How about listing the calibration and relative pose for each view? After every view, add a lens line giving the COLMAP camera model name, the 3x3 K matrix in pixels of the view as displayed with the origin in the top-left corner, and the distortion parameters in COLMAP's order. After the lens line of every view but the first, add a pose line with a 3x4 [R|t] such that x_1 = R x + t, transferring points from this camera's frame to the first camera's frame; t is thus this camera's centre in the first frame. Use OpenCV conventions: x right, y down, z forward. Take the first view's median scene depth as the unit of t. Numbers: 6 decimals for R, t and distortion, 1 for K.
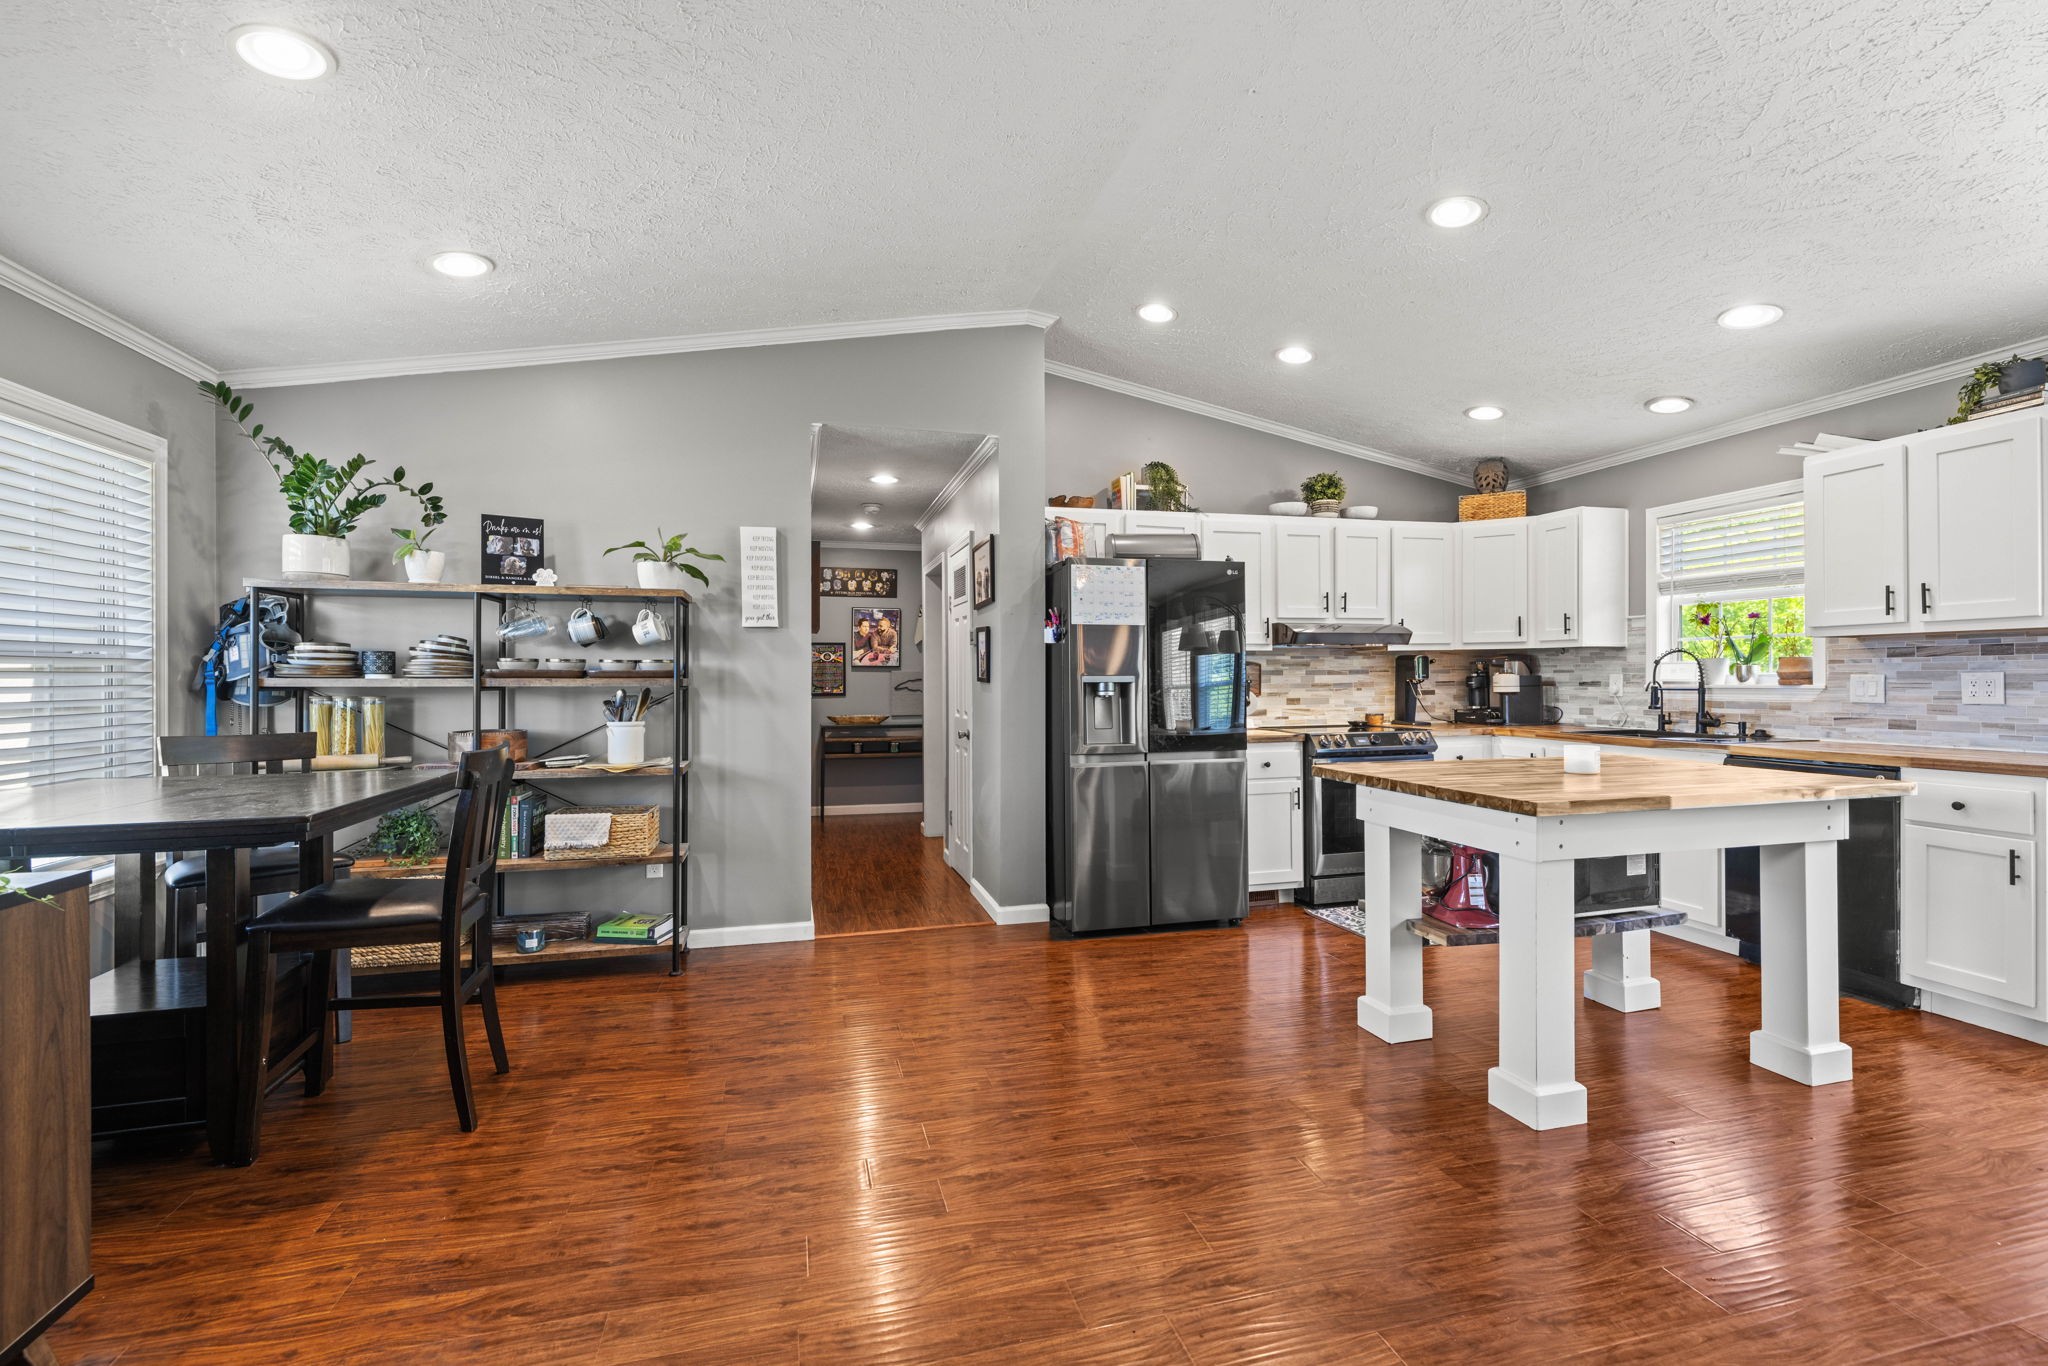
lens RADIAL K [[1027.8, 0, 1060.1], [0, 1027.8, 673.8], [0, 0, 1]] dist [-0.000910, 0.001082]
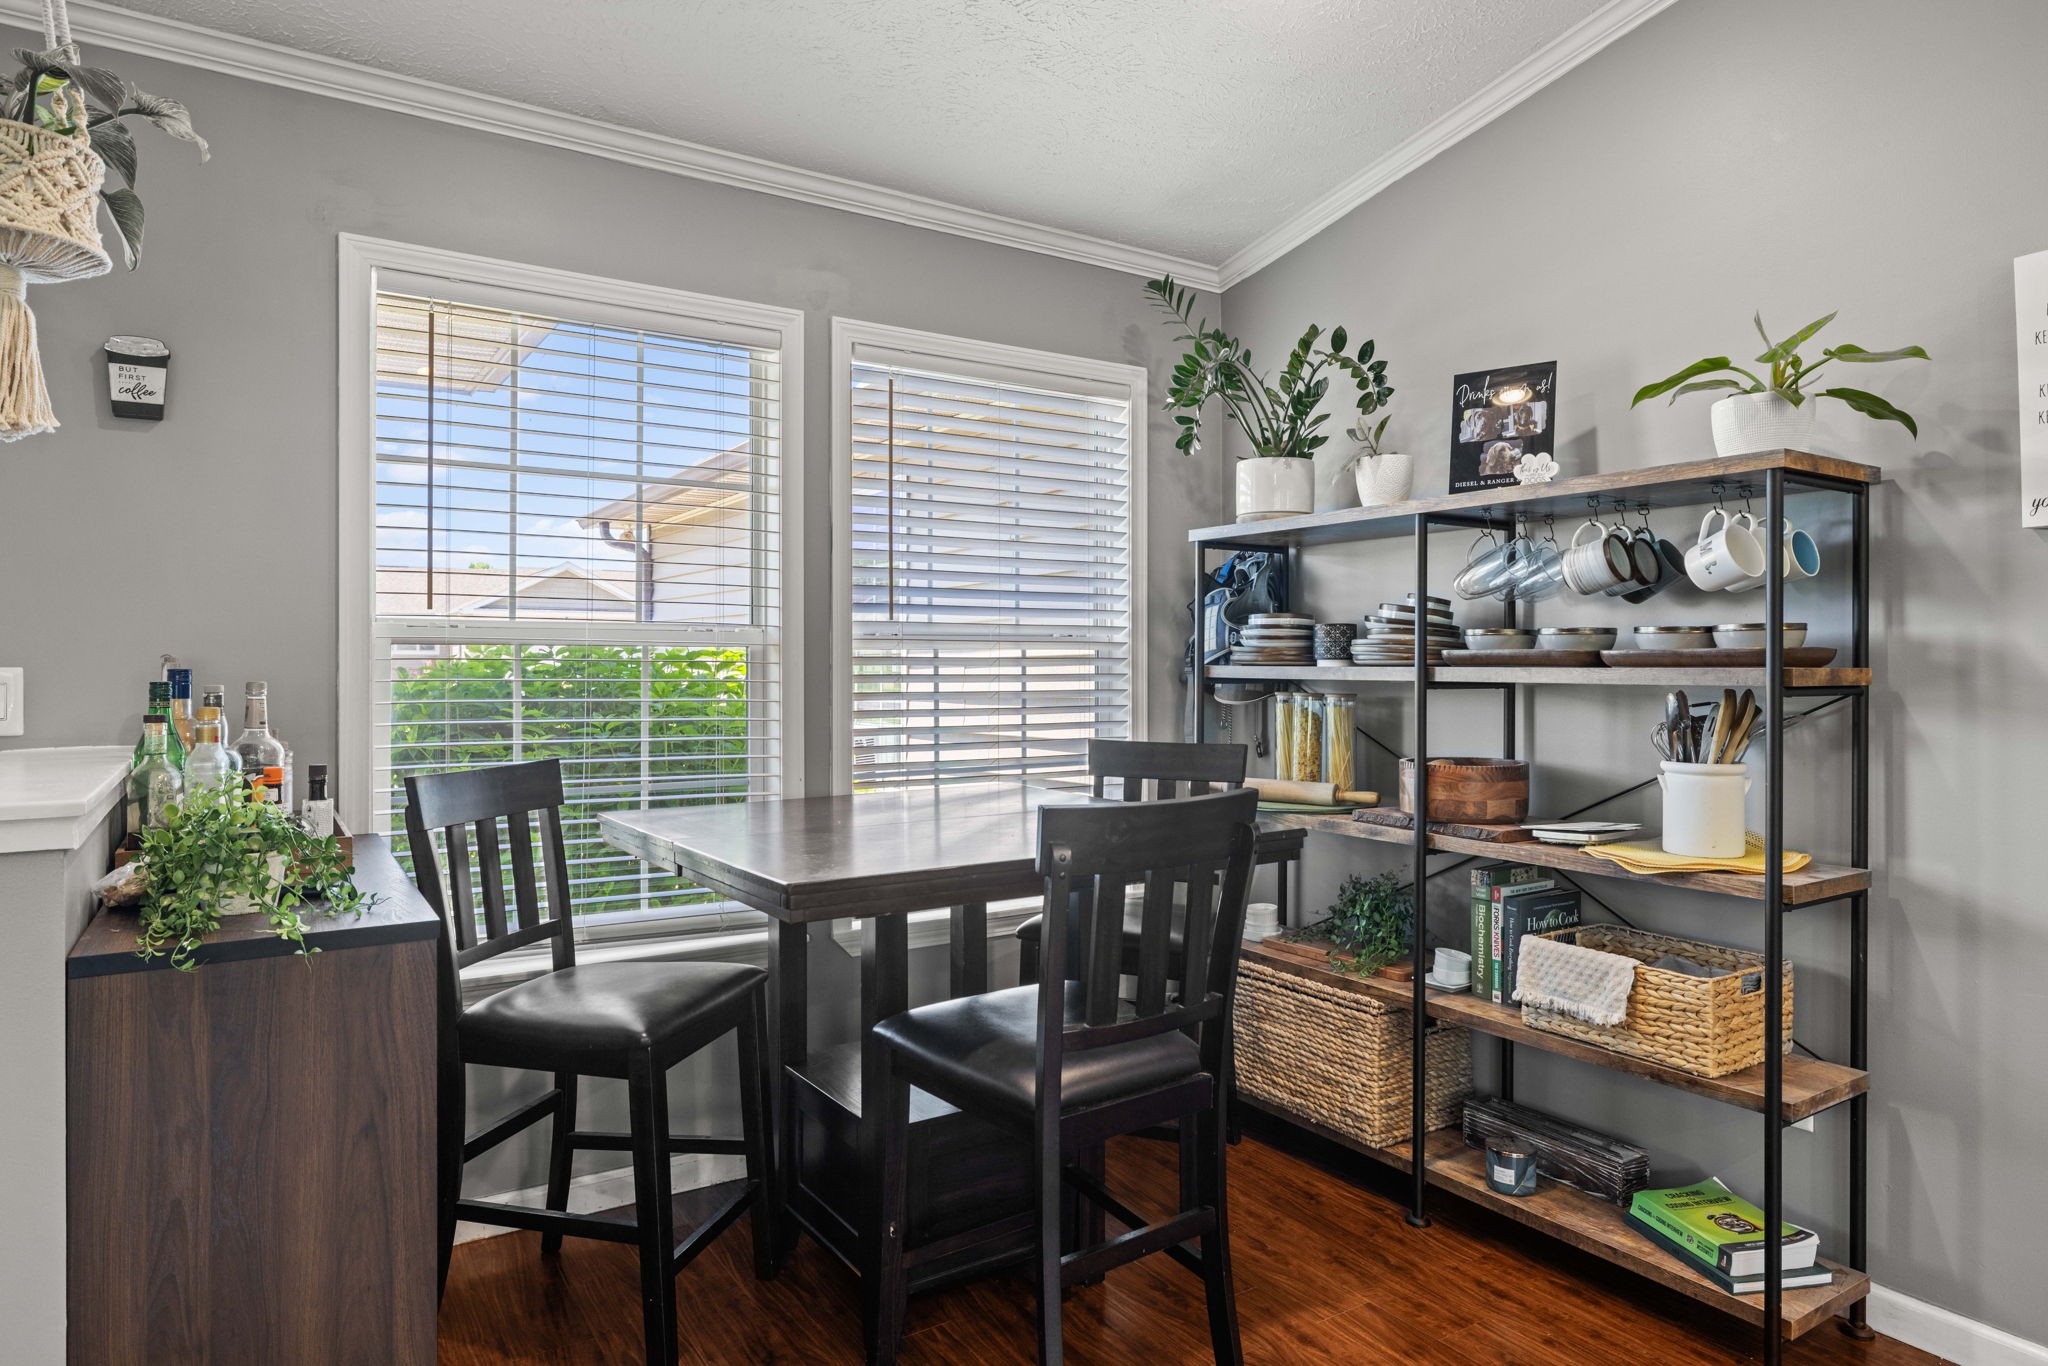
lens RADIAL K [[1213.9, 0, 1024.5], [0, 1213.9, 655.3], [0, 0, 1]] dist [-0.002911, 0.000651]
pose [[0.269604, -0.007225, -0.962944, 0.013439], [0.002027, 0.999974, -0.006935, 0.002384], [0.962969, -0.000082, 0.269612, 0.589571]]
